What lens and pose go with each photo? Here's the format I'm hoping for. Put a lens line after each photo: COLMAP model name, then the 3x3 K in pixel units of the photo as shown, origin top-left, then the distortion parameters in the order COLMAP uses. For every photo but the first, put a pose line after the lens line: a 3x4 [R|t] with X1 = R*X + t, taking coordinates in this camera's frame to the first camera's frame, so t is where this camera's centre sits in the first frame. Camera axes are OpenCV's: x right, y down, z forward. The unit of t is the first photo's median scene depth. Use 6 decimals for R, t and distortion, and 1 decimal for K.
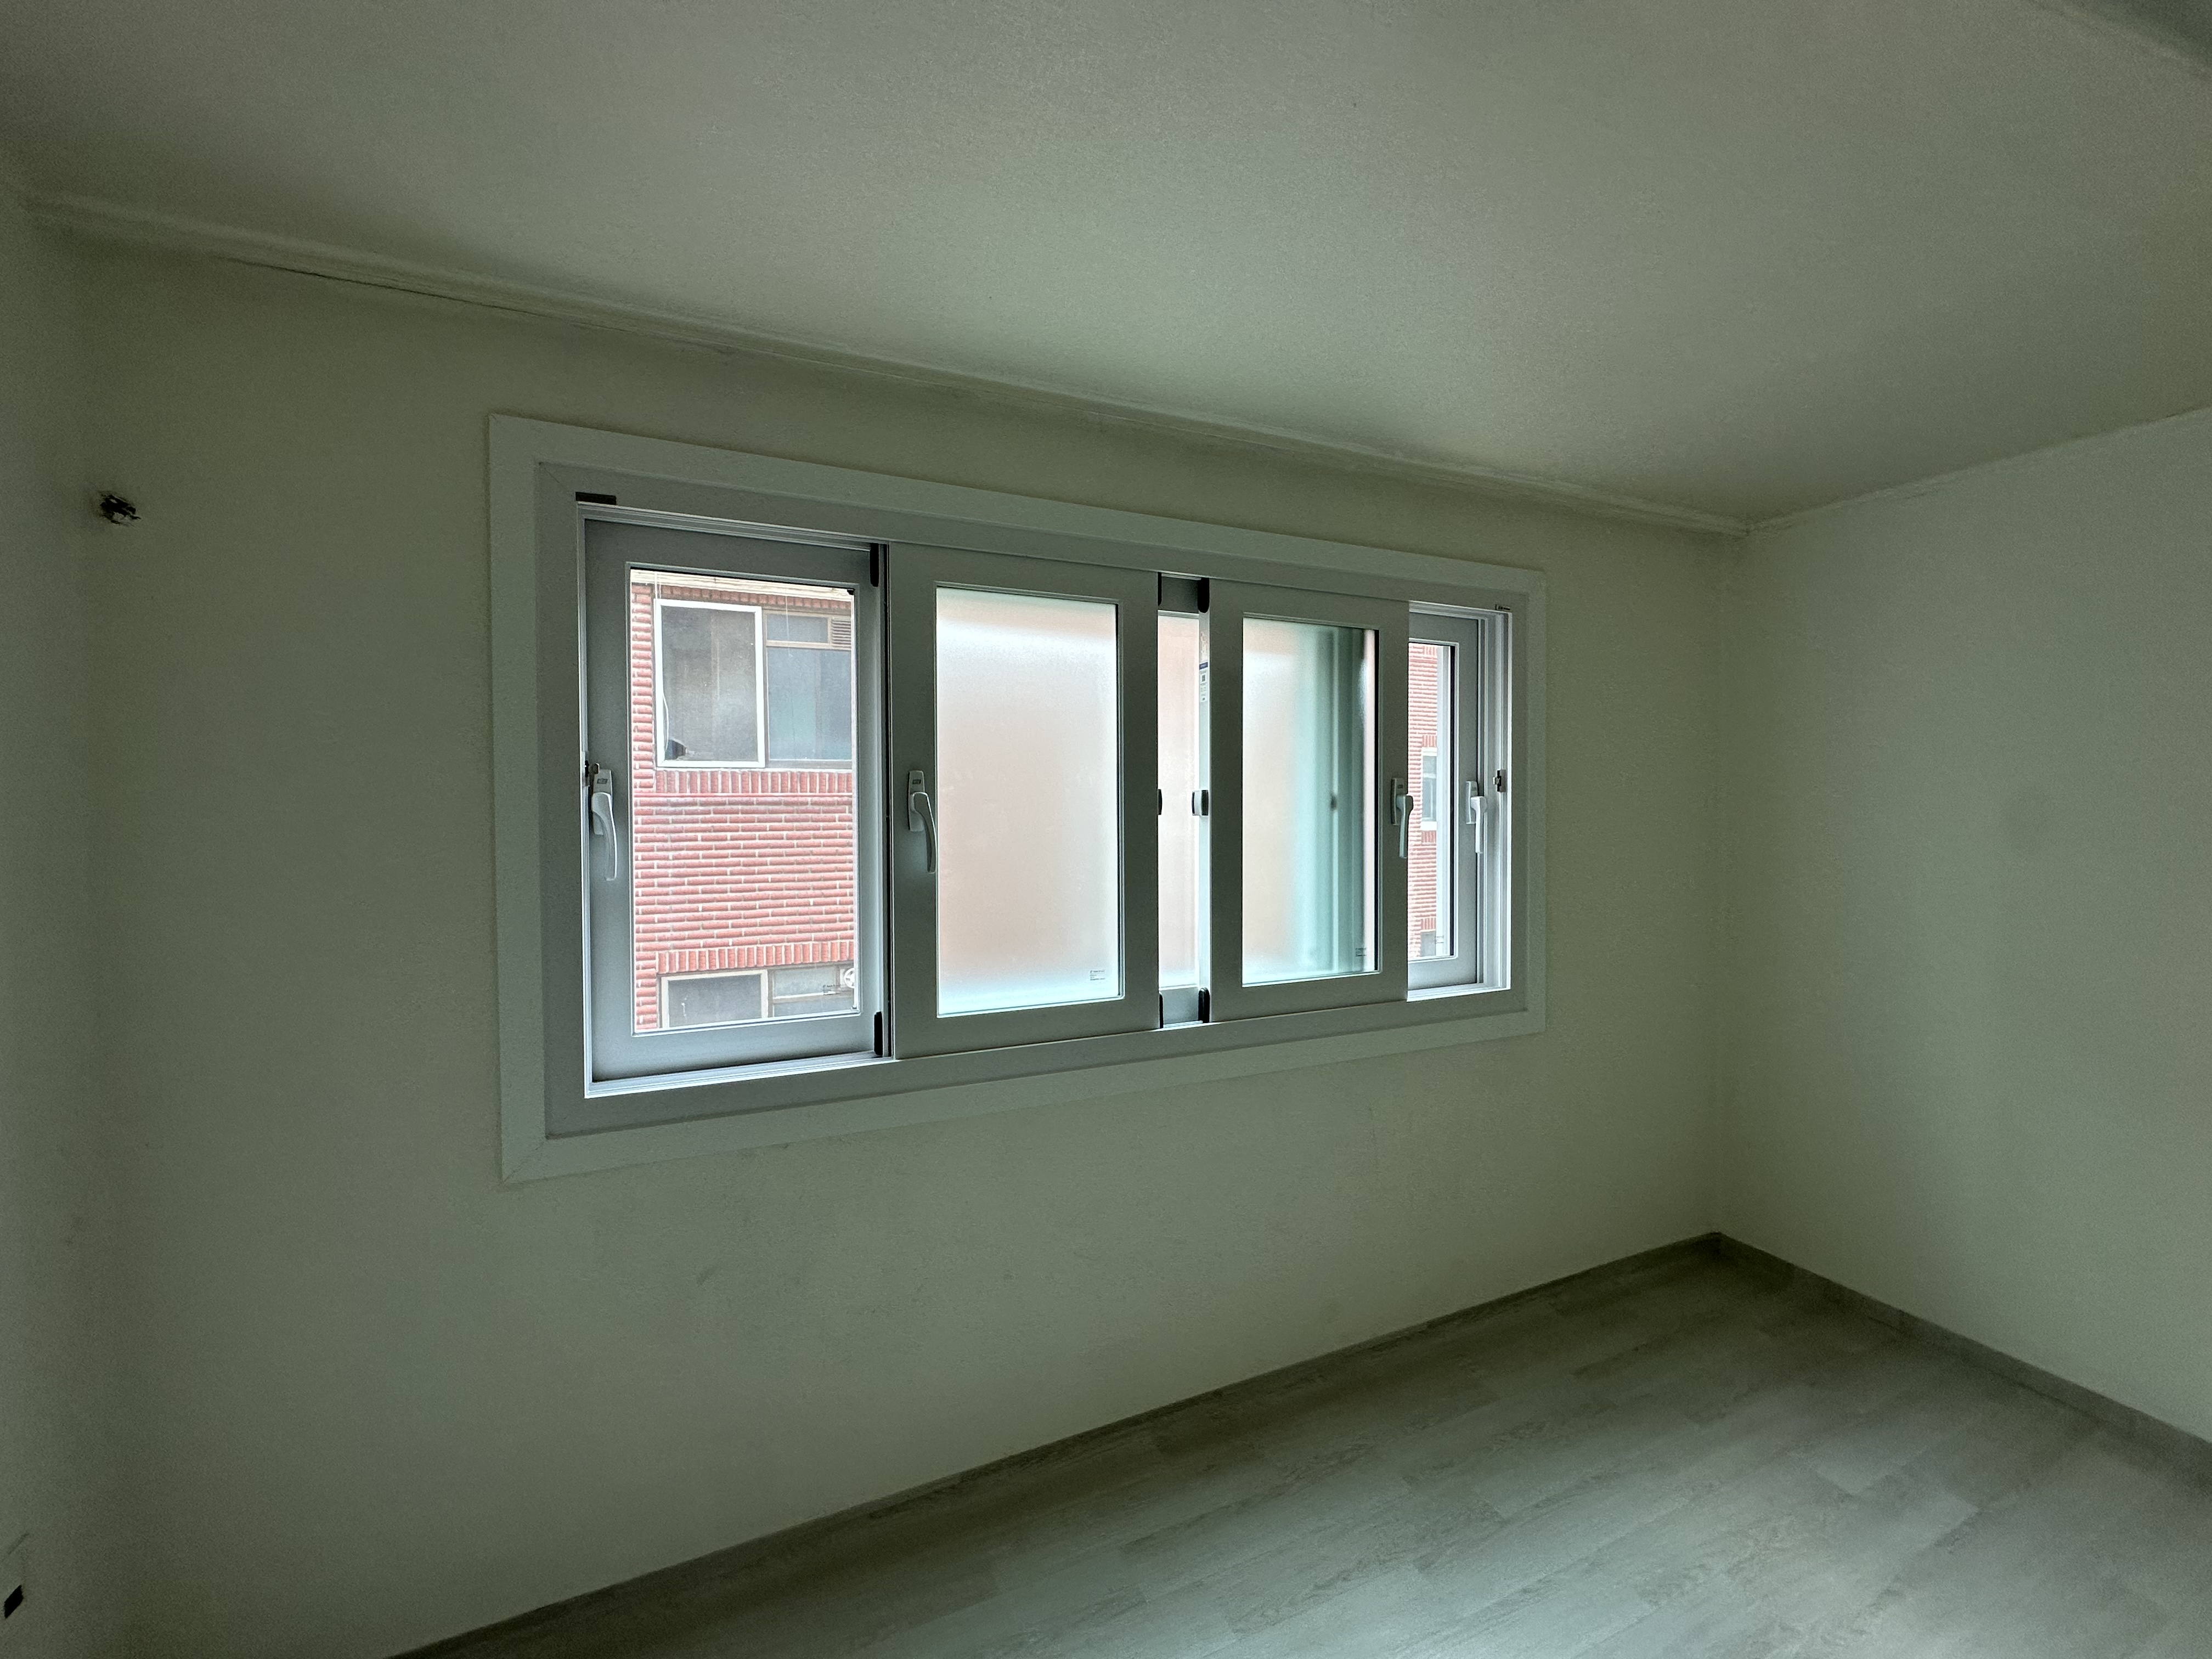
lens RADIAL K [[878.8, 0, 1106.5], [0, 878.8, 825.8], [0, 0, 1]] dist [-0.004424, 0.000026]
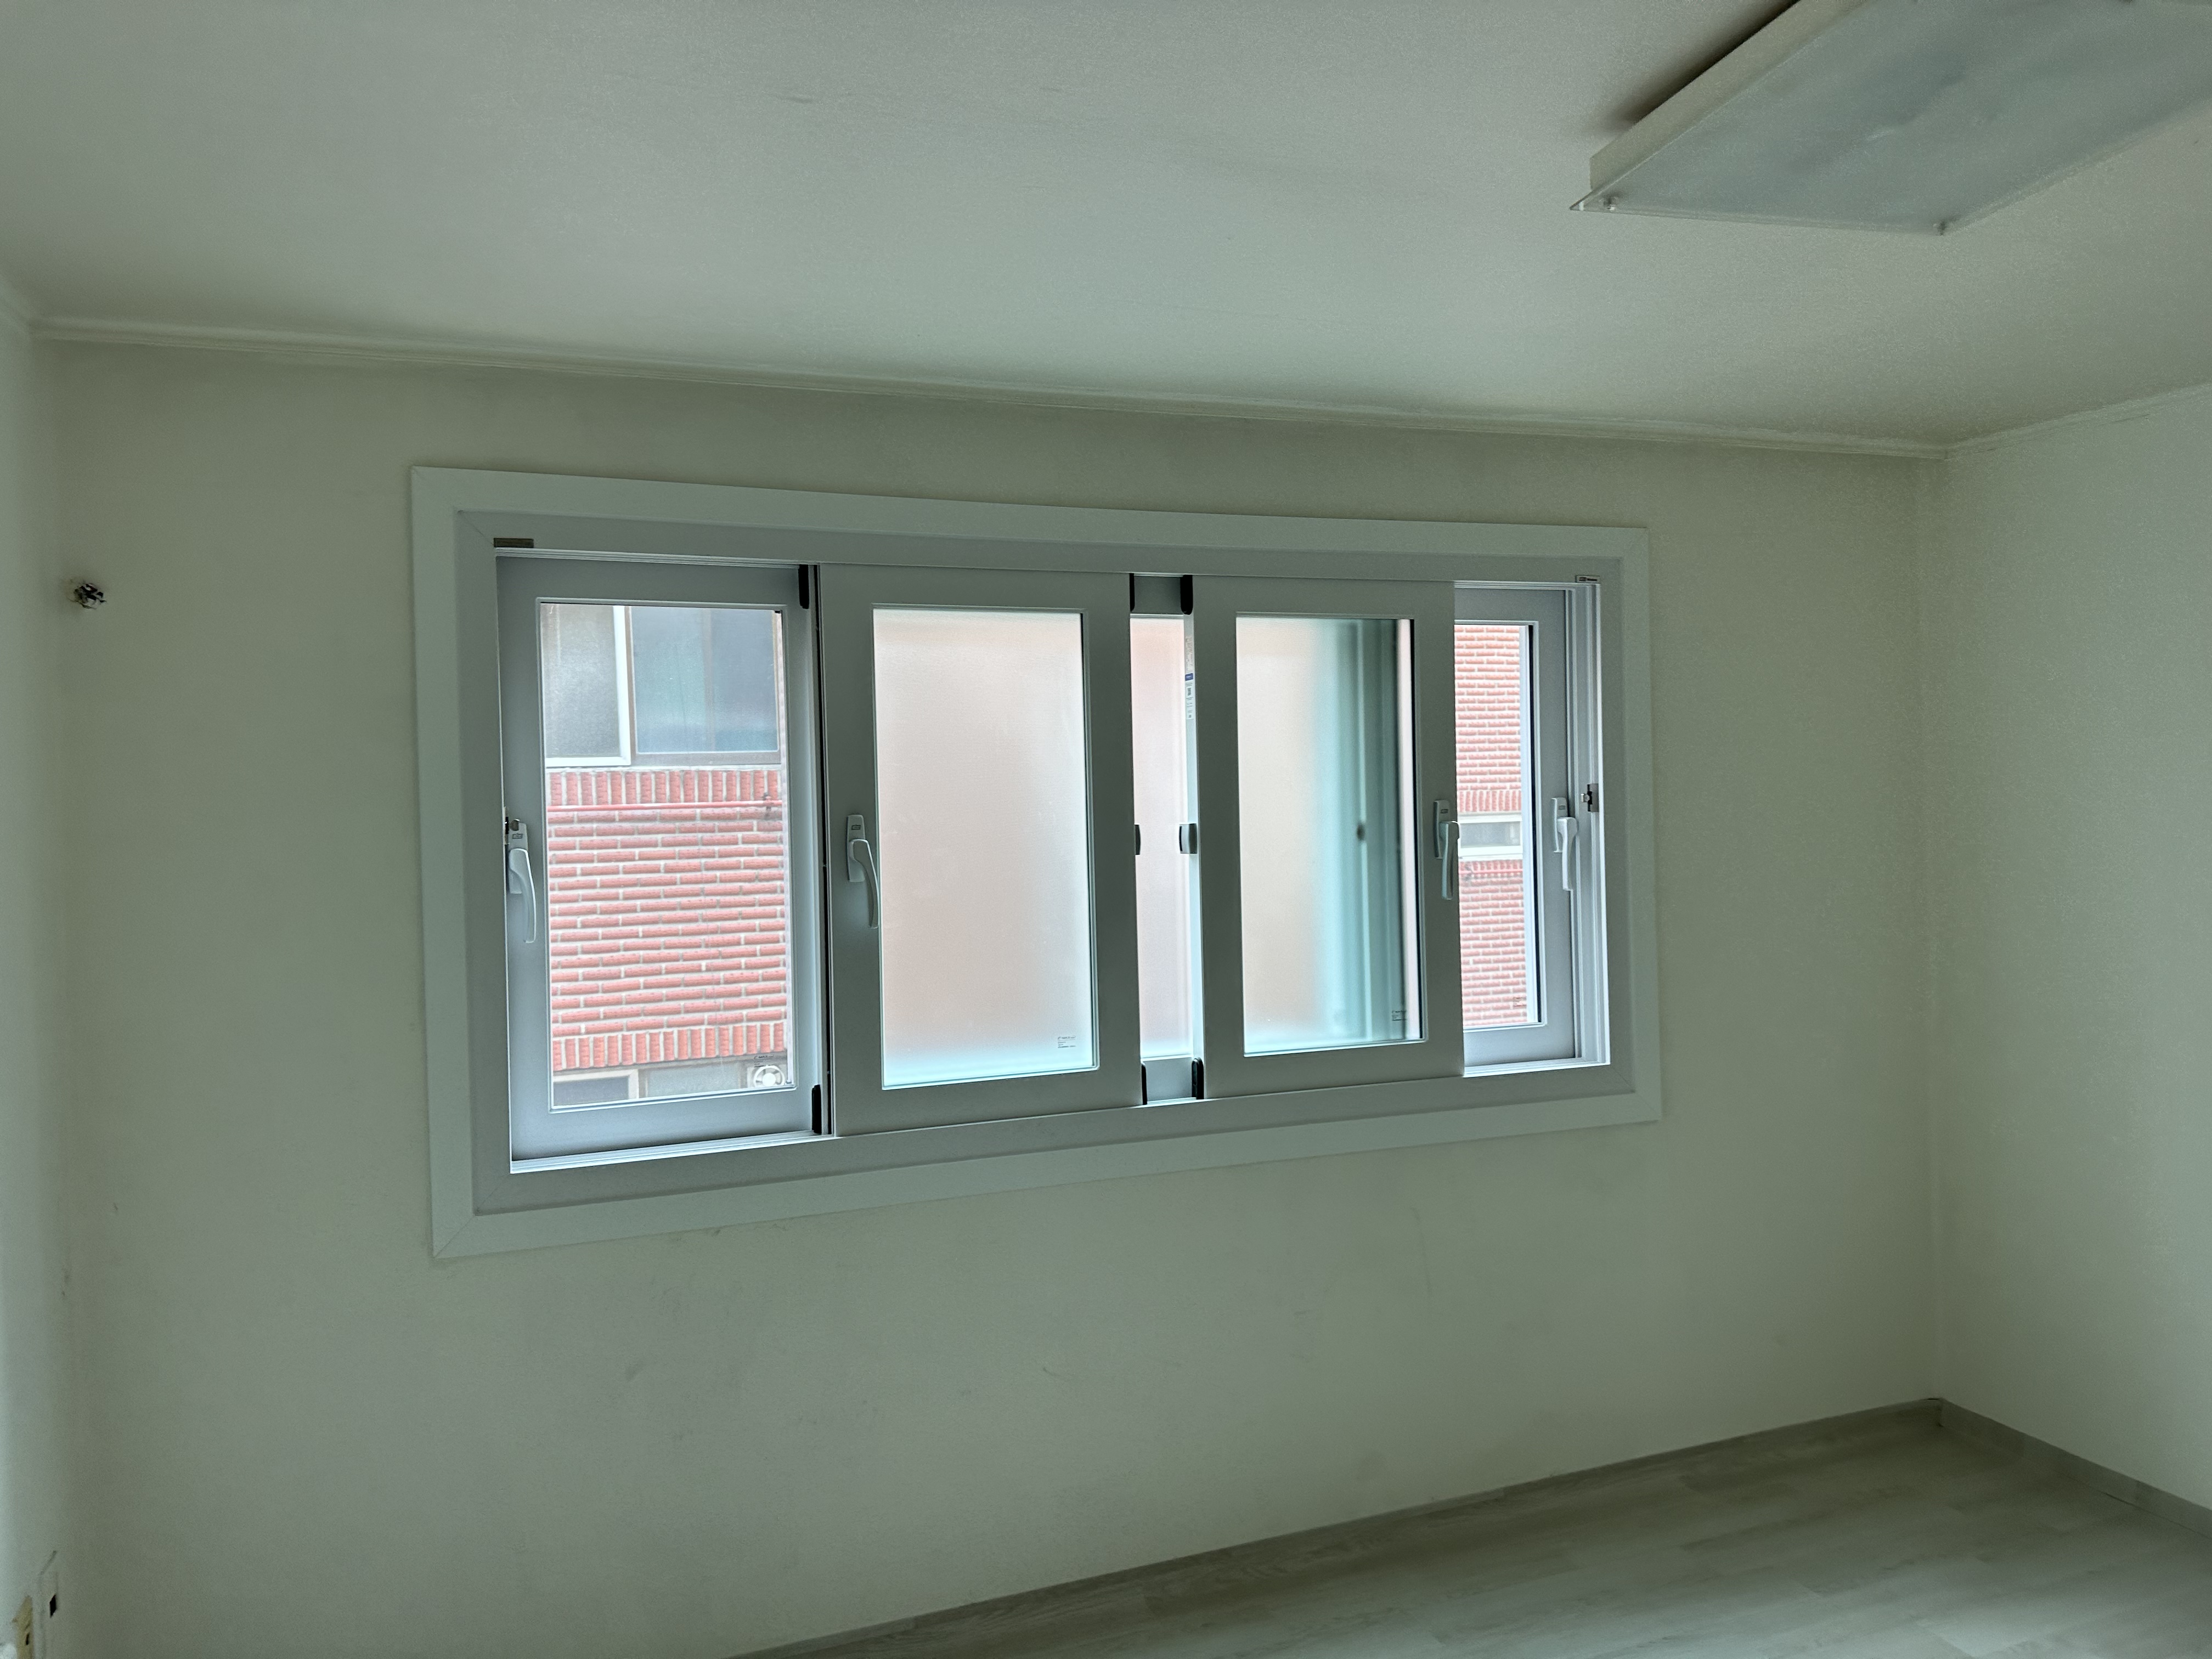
lens RADIAL K [[1532.1, 0, 1110.0], [0, 1532.1, 819.0], [0, 0, 1]] dist [0.108185, -0.137917]
pose [[0.998478, -0.018222, -0.052058, 0.101563], [0.017939, 0.999822, -0.005898, -0.035311], [0.052156, 0.004955, 0.998627, -0.449486]]
